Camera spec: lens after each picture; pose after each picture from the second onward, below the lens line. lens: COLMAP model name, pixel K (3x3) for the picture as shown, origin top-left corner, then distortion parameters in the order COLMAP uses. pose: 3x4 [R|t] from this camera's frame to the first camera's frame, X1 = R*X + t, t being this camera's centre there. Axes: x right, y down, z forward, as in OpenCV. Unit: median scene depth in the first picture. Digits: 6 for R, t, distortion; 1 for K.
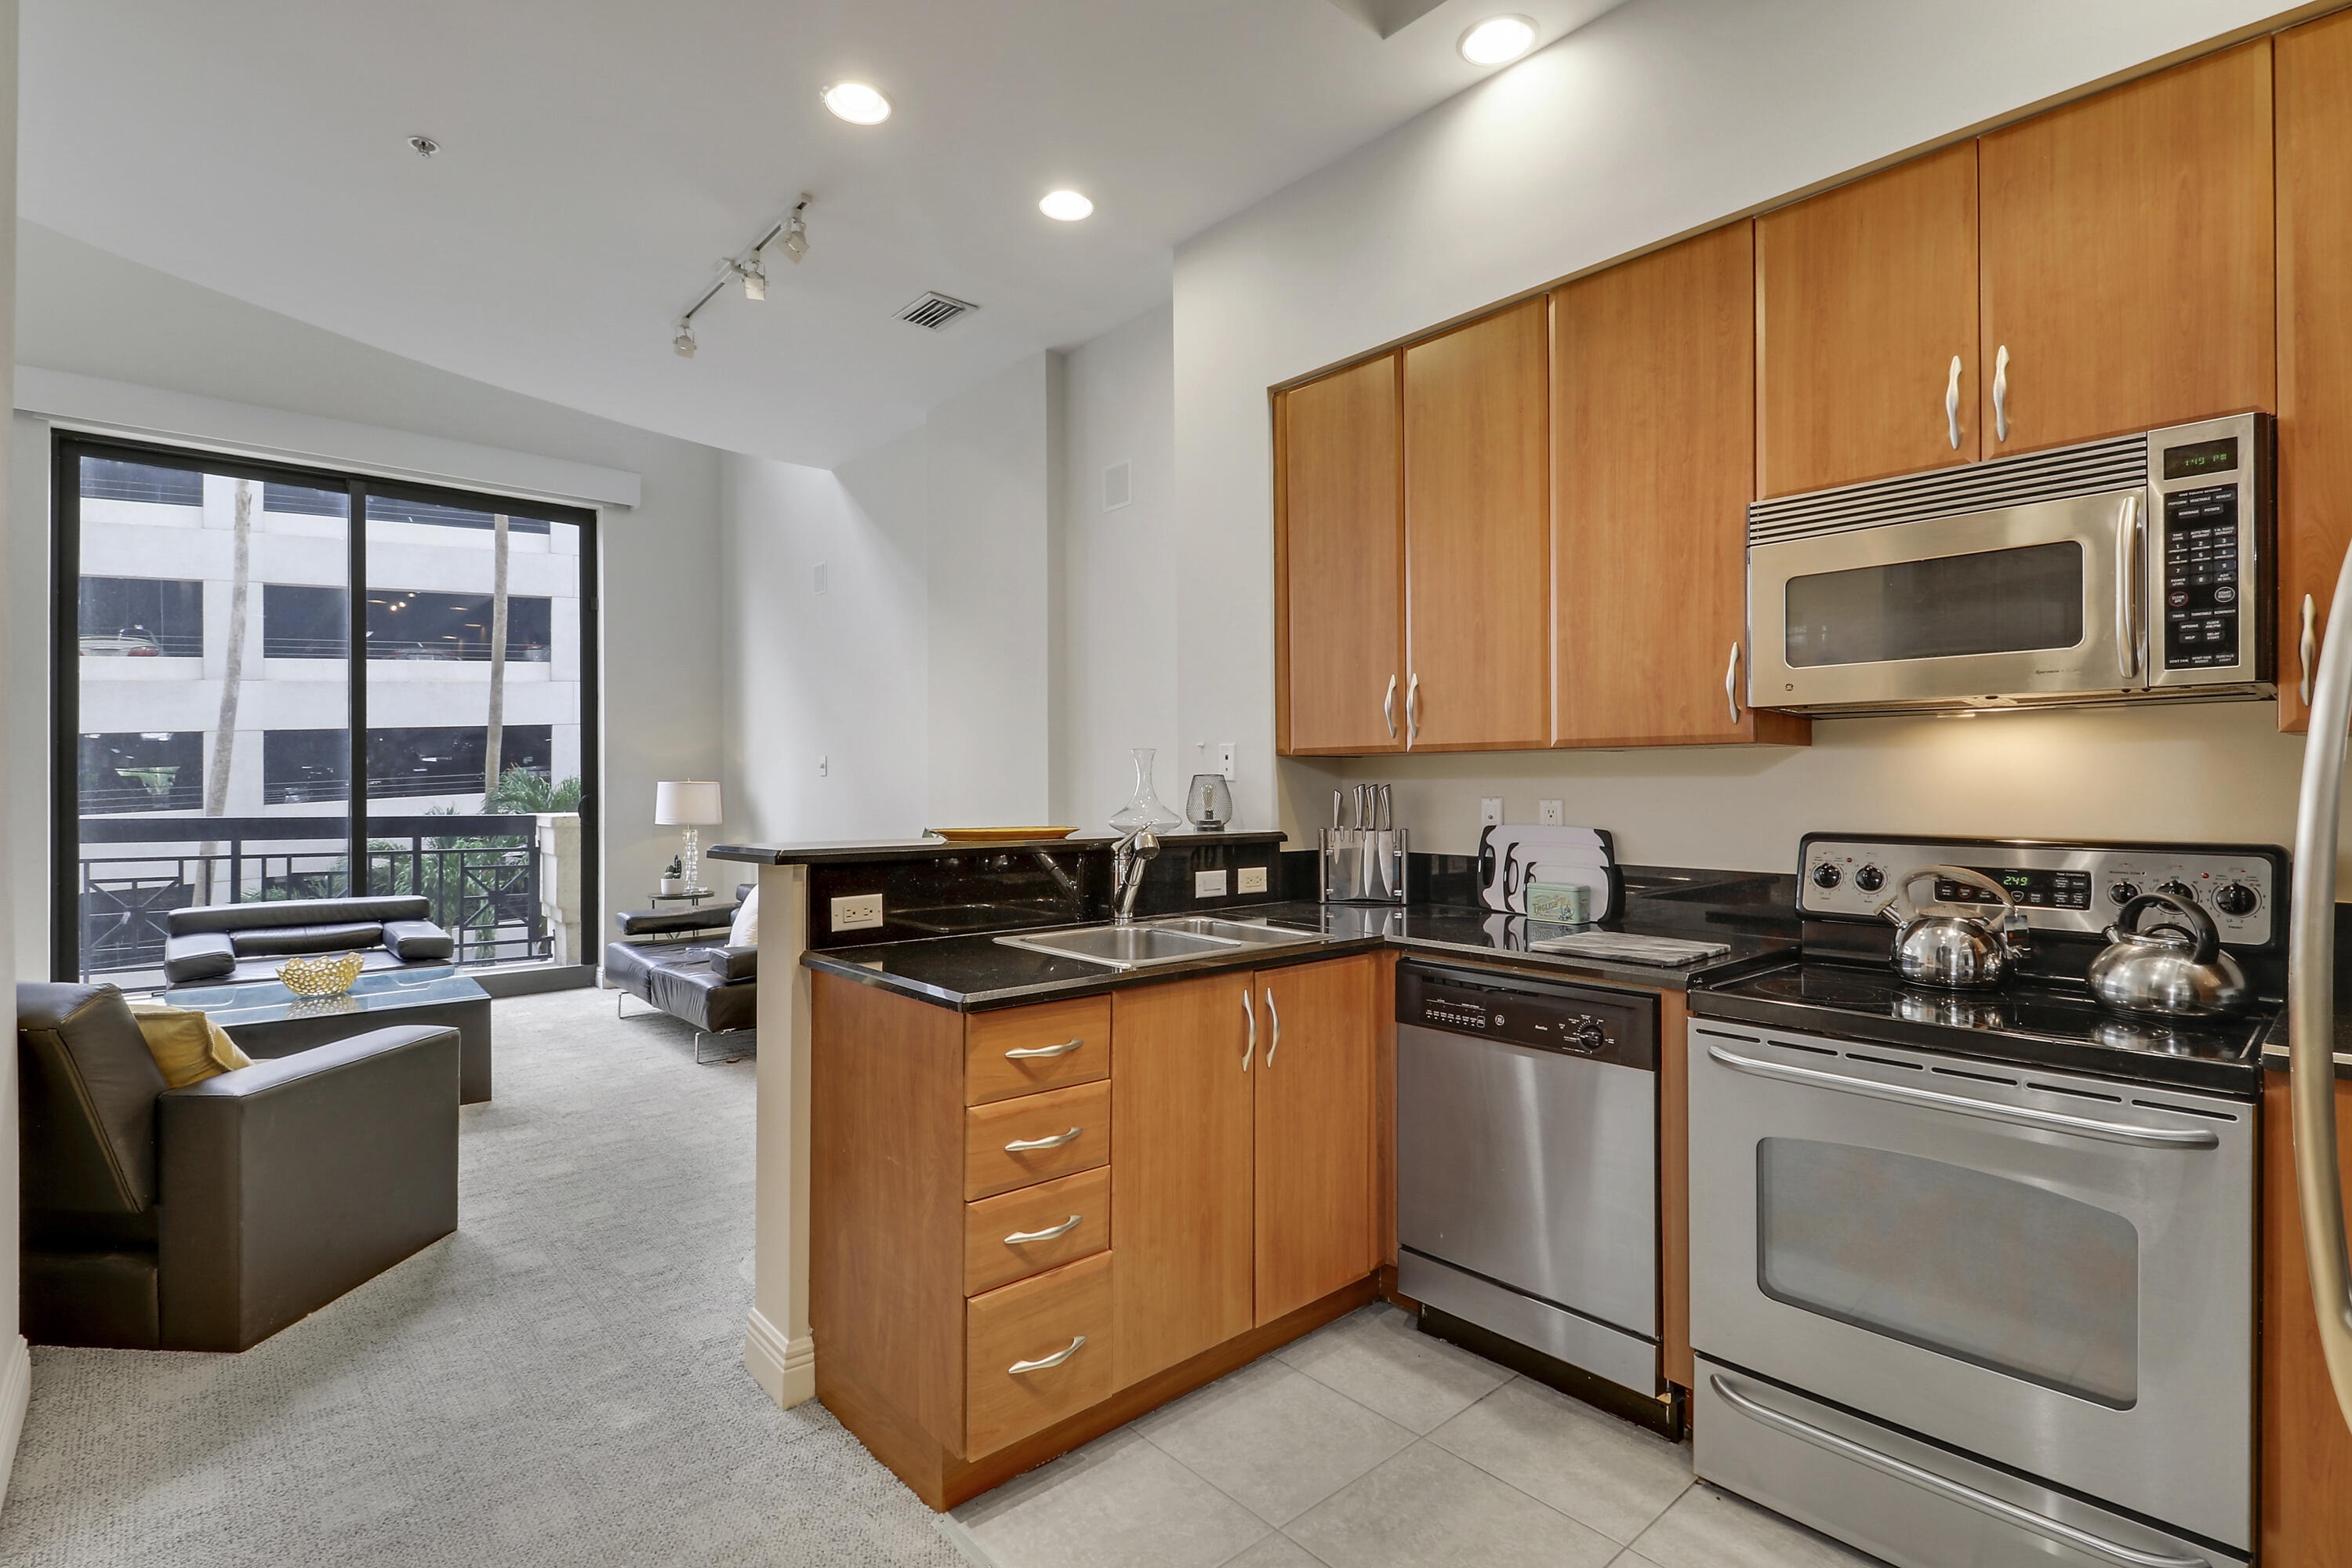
lens RADIAL K [[1107.5, 0, 1172.6], [0, 1107.5, 796.7], [0, 0, 1]] dist [0.014151, -0.011121]
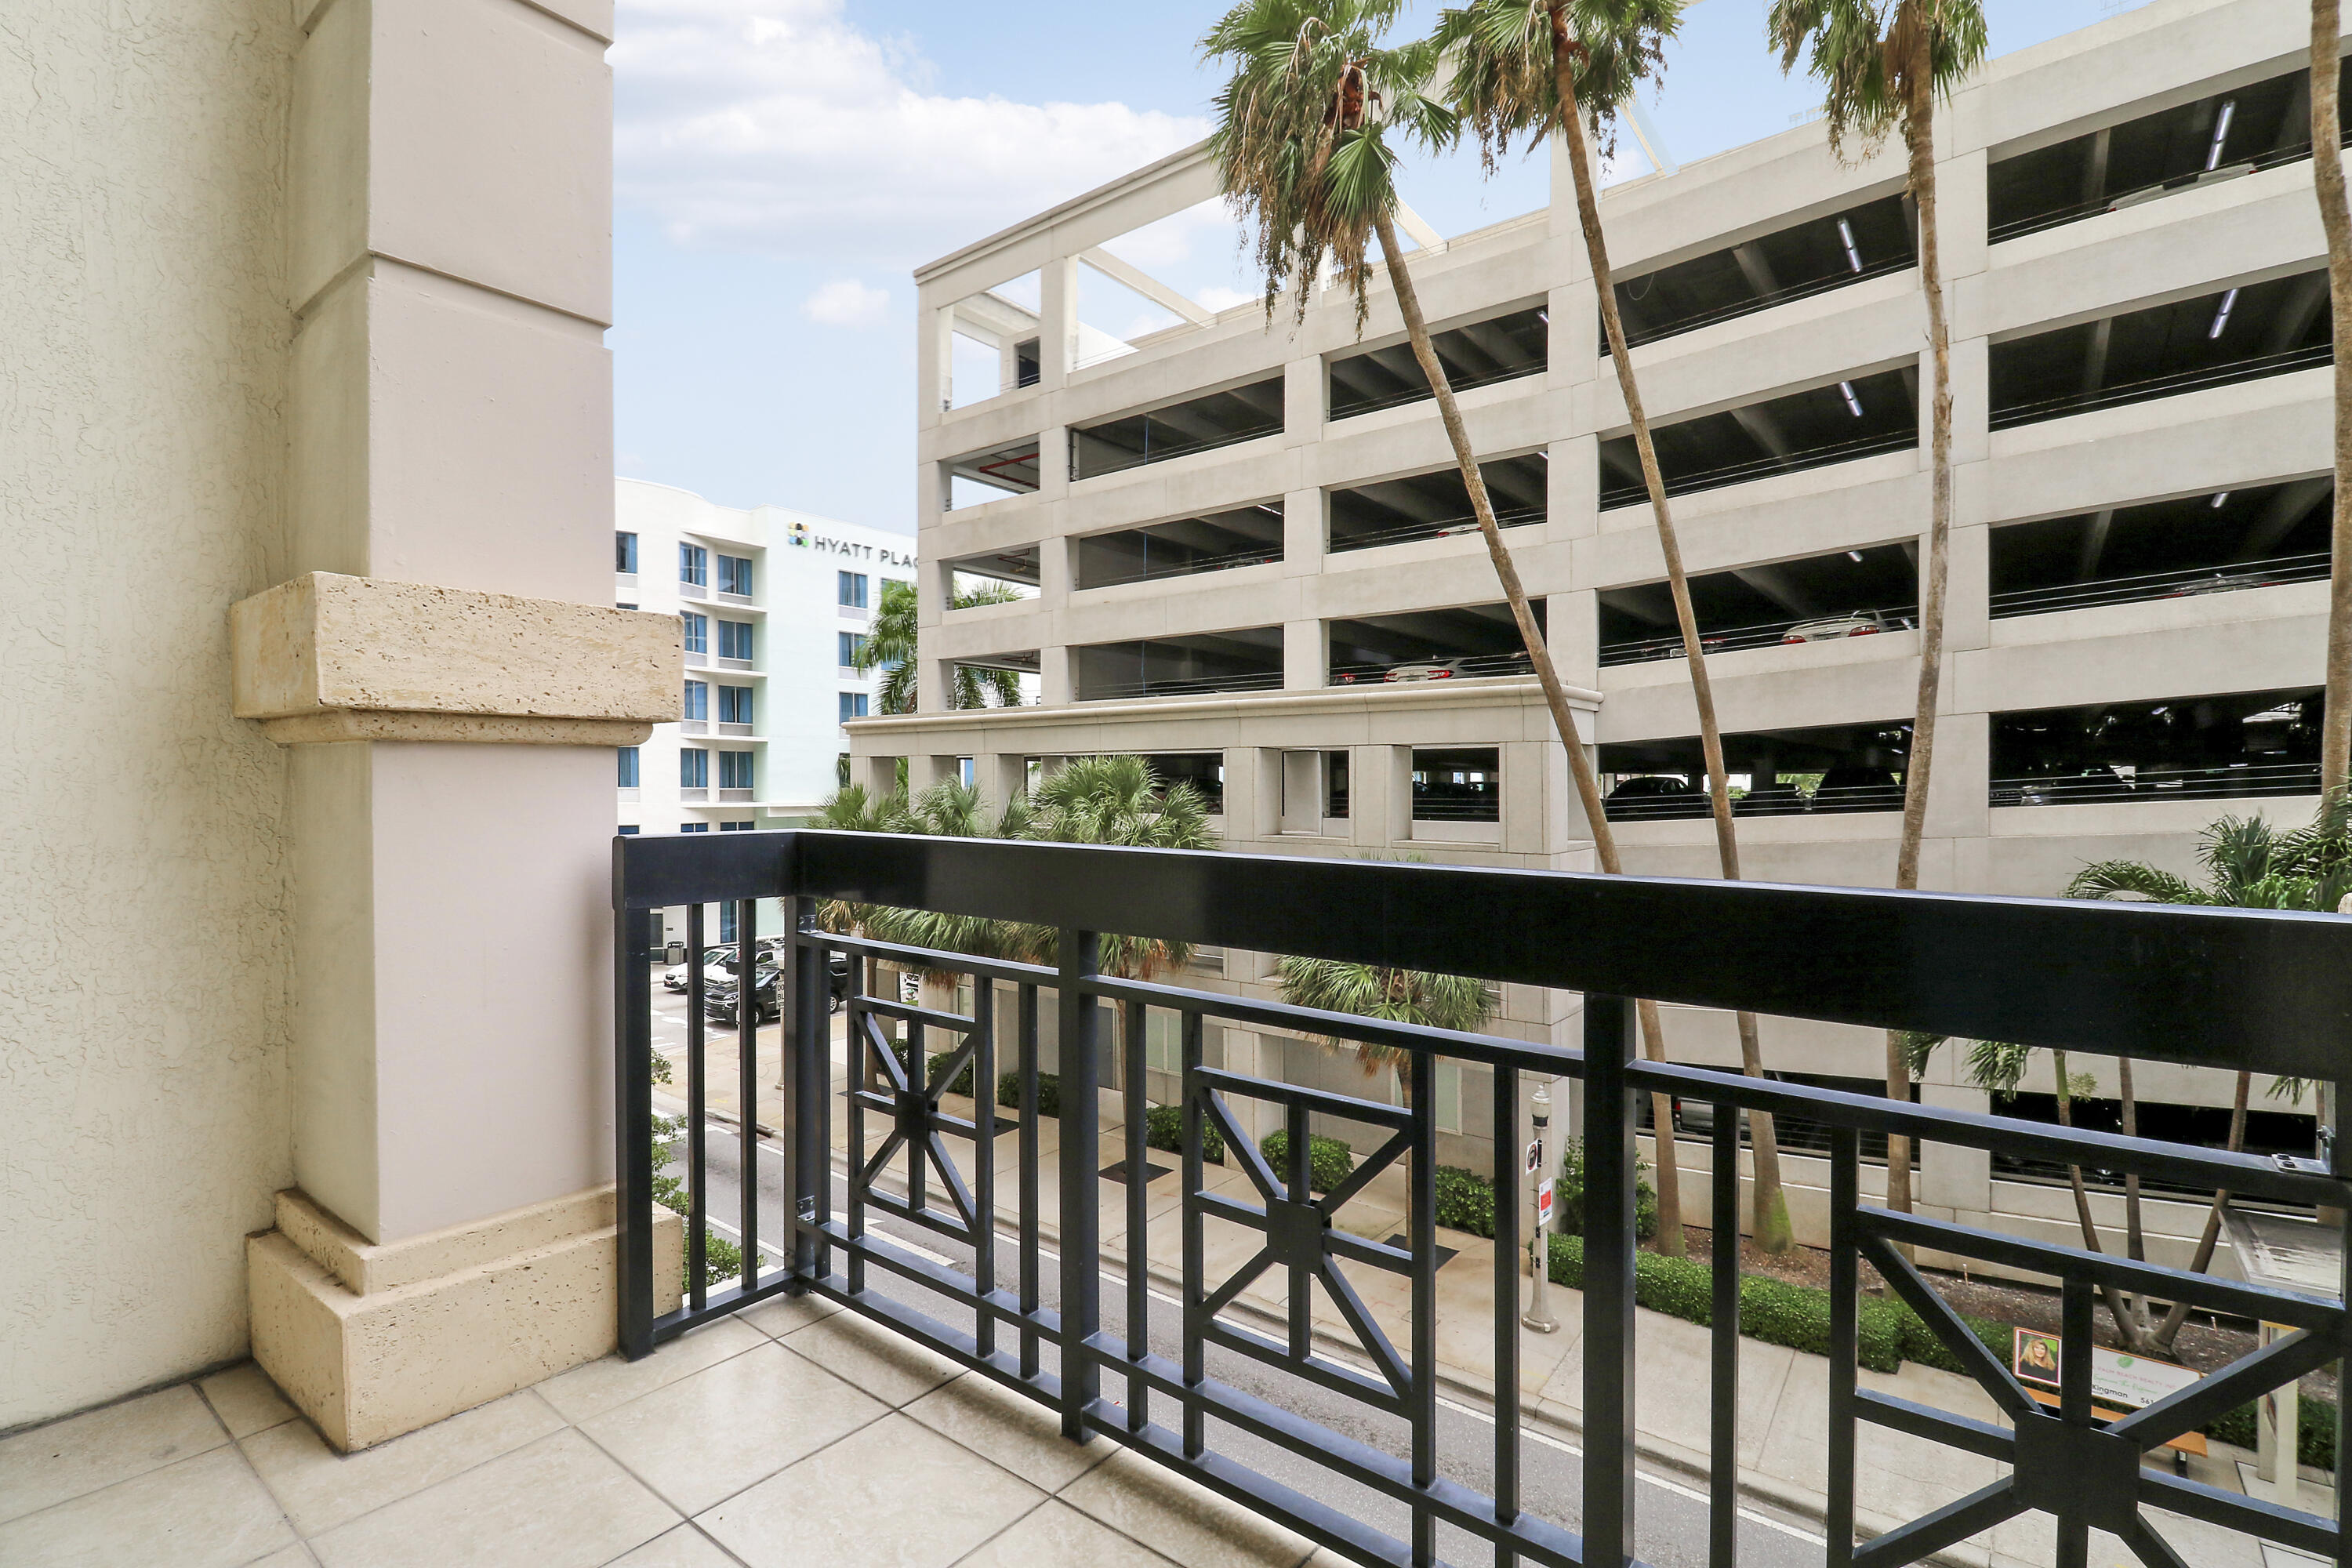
lens RADIAL K [[1085.3, 0, 1163.8], [0, 1085.3, 803.6], [0, 0, 1]] dist [-0.008440, -0.002805]
pose [[0.182354, 0.018924, -0.983051, -0.652456], [-0.007103, 0.999814, 0.017929, -0.018929], [0.983207, 0.003713, 0.182455, 1.077522]]
